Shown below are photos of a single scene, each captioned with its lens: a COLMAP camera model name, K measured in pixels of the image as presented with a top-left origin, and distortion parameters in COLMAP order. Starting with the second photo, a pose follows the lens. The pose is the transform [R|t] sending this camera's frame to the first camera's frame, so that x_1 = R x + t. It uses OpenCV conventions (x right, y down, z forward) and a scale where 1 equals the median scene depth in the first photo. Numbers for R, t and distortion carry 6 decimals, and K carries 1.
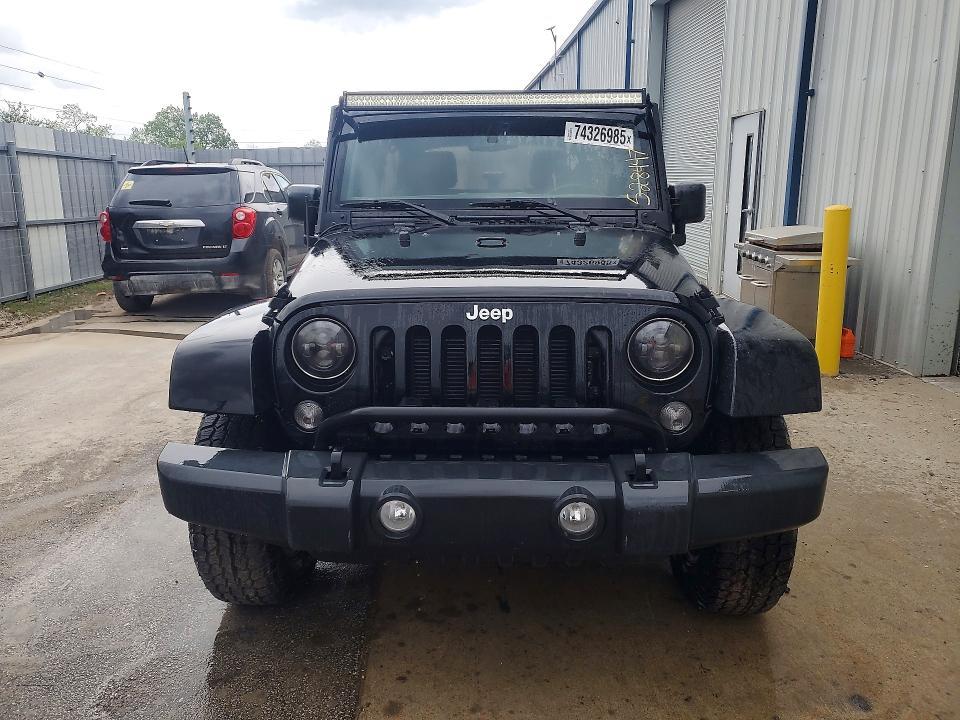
lens RADIAL K [[715.8, 0, 474.4], [0, 715.8, 360.0], [0, 0, 1]] dist [0.056494, -0.084118]
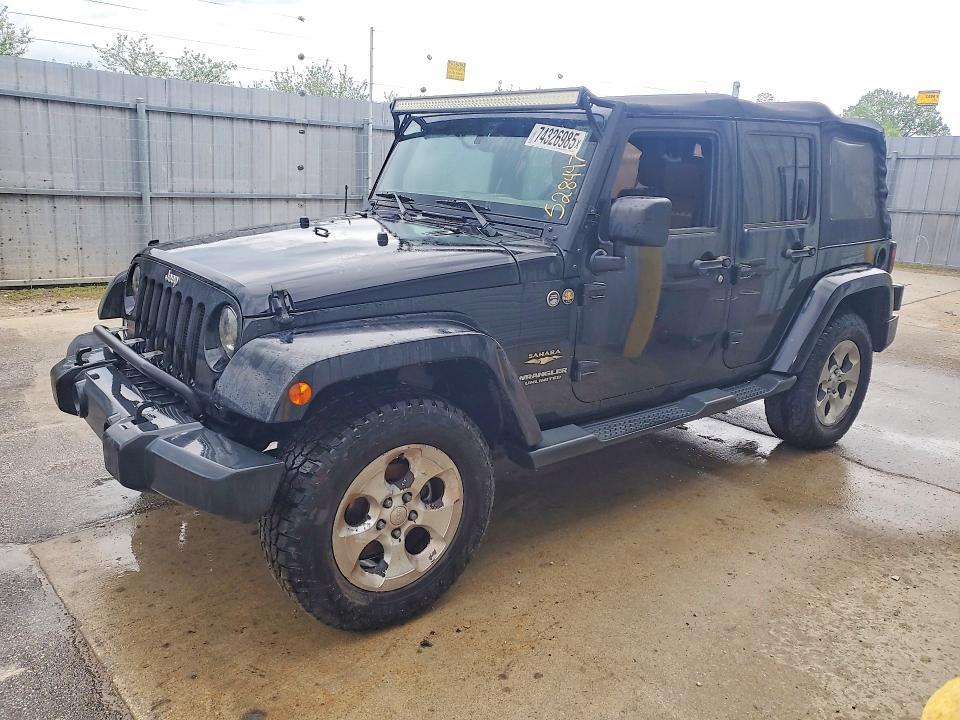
lens RADIAL K [[715.8, 0, 474.4], [0, 715.8, 360.0], [0, 0, 1]] dist [0.056494, -0.084118]
pose [[0.656855, 0.241921, -0.714154, 0.838170], [-0.227306, 0.966603, 0.118370, -0.121313], [0.718939, 0.084579, 0.689908, 0.306235]]
